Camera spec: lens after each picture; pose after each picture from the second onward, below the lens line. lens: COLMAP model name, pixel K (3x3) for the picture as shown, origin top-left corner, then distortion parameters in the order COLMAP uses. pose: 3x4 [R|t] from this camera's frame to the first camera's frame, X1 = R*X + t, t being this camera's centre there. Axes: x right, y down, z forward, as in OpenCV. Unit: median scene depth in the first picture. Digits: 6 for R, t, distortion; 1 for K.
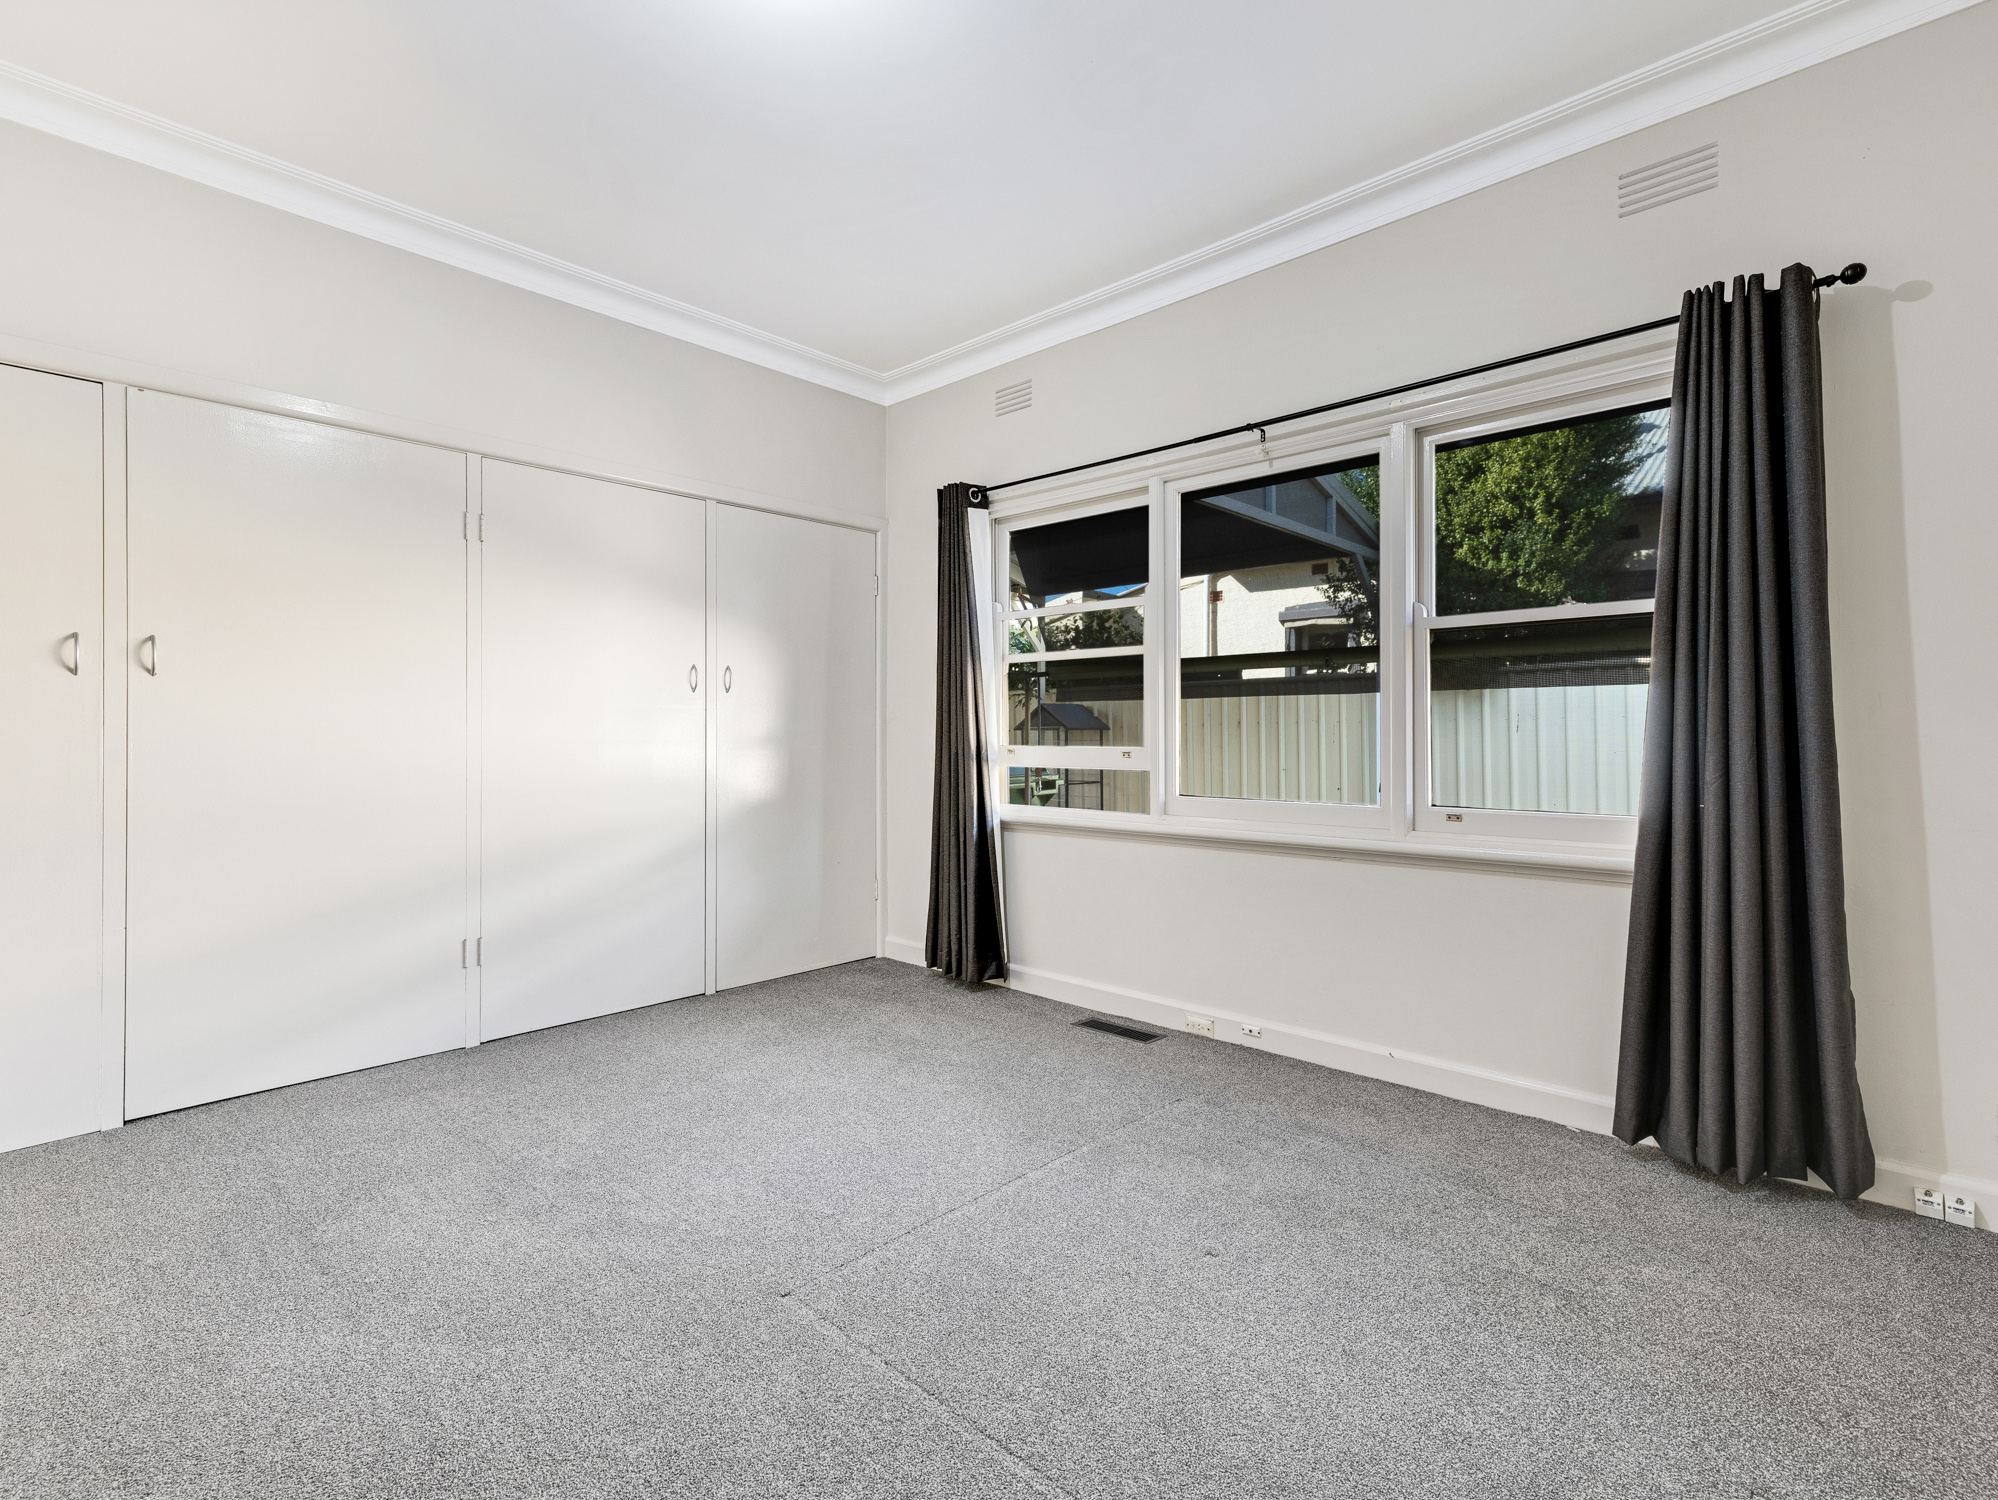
lens RADIAL K [[956.9, 0, 999.0], [0, 956.9, 750.0], [0, 0, 1]] dist [0.000143, 0.000302]
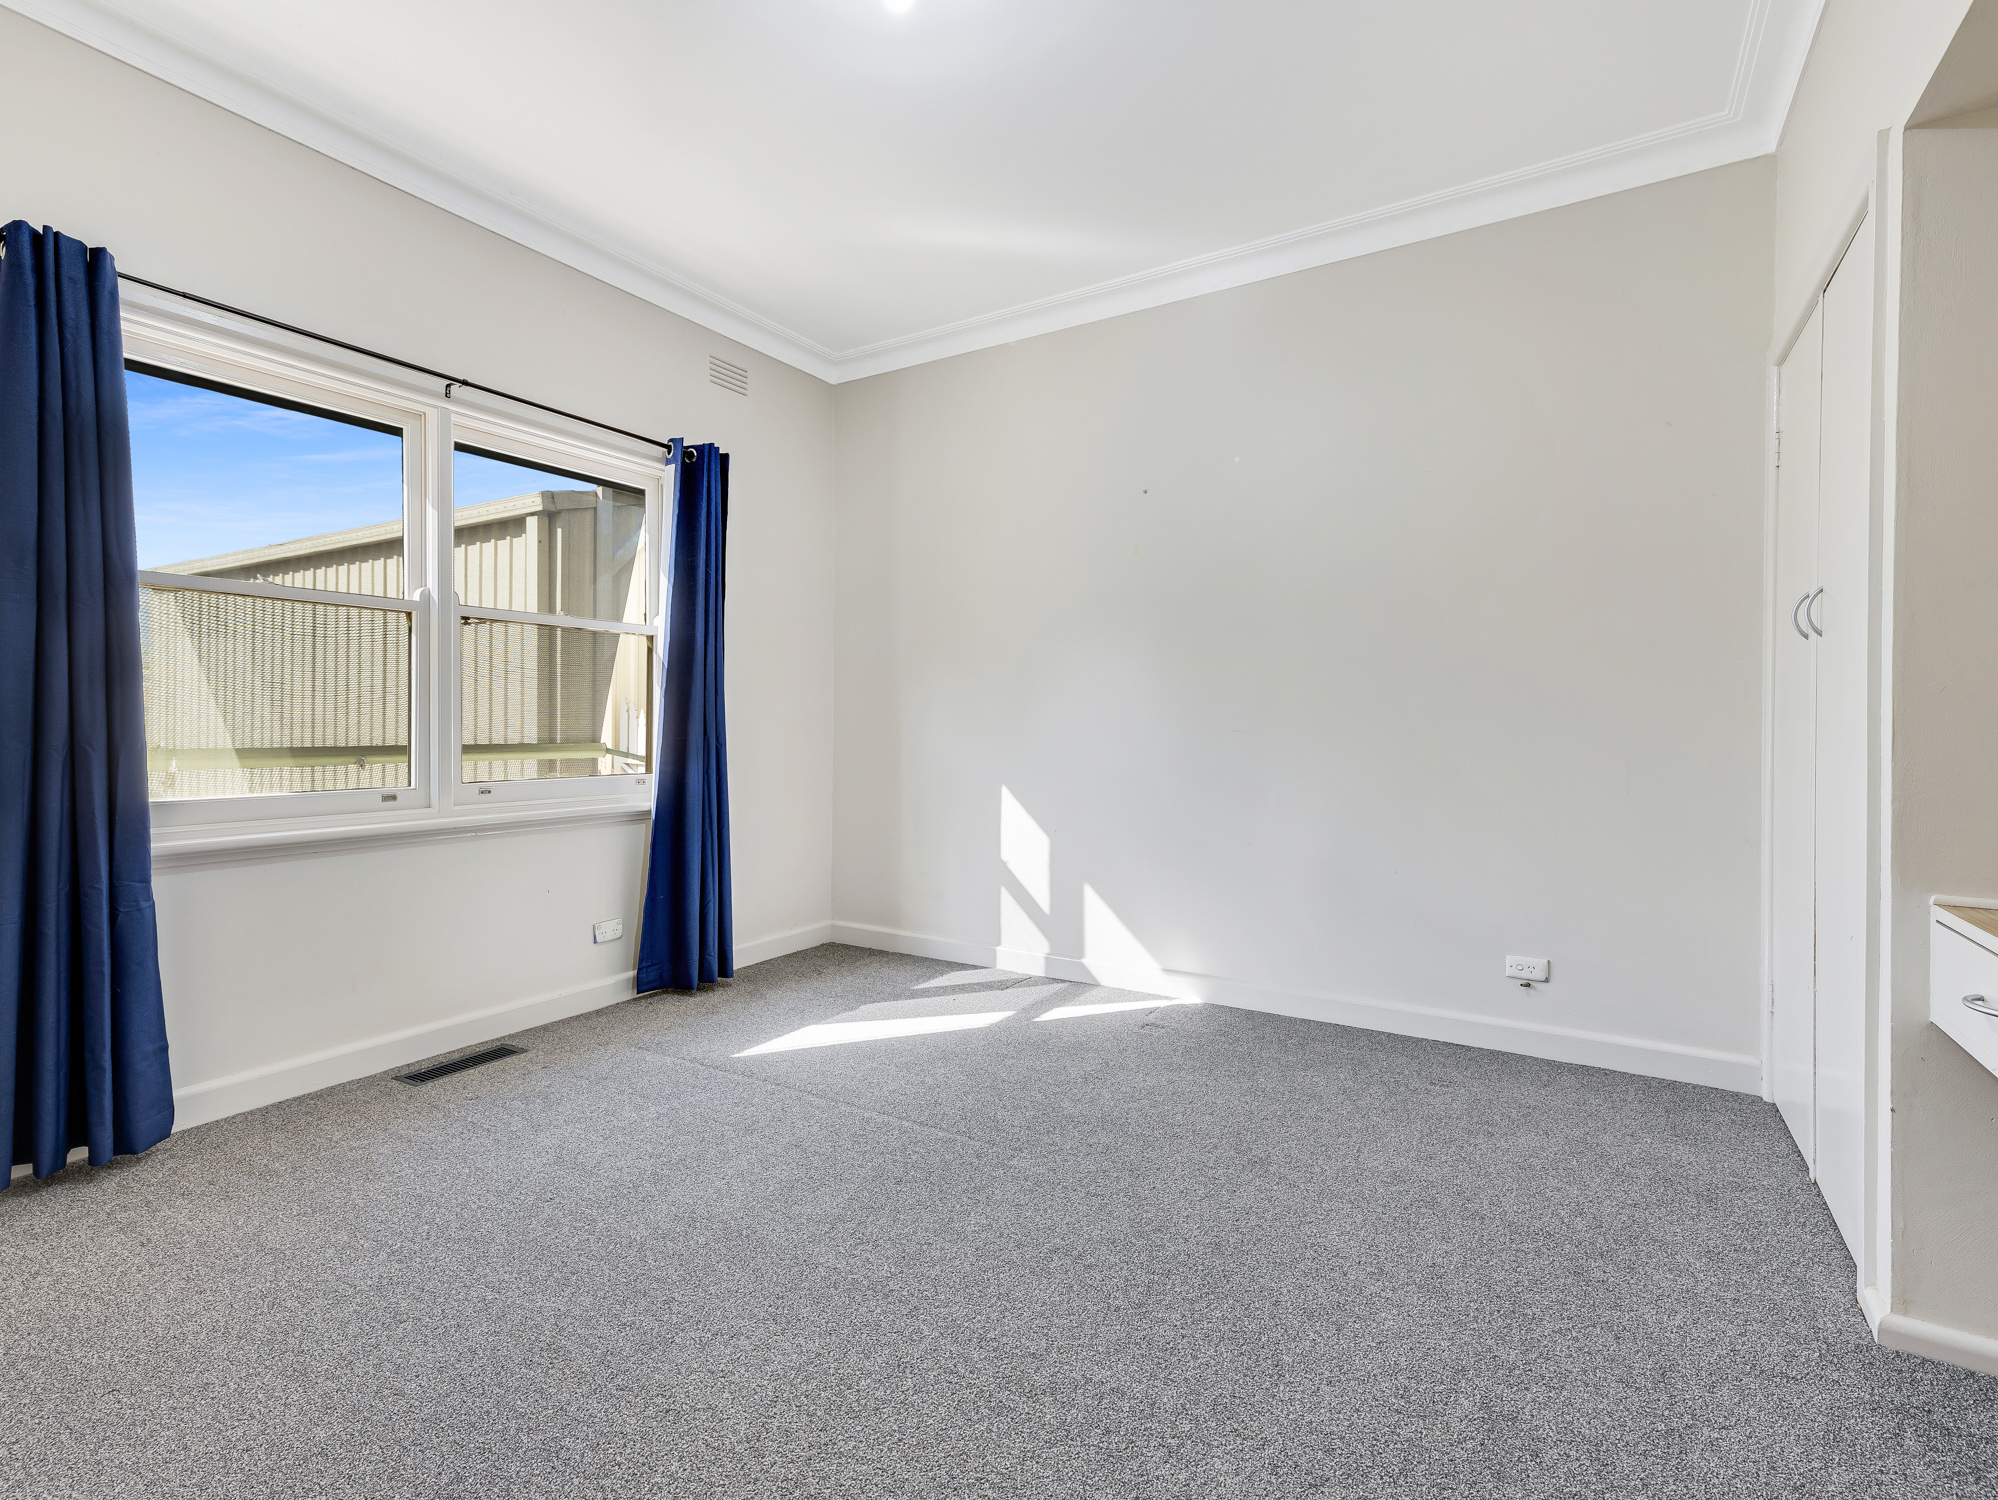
lens RADIAL K [[956.9, 0, 999.0], [0, 956.9, 750.0], [0, 0, 1]] dist [0.000143, 0.000302]
pose [[-0.217347, -0.040394, 0.975258, -0.804090], [0.000508, 0.999139, 0.041496, -0.026763], [-0.976094, 0.009515, -0.217139, 0.709443]]
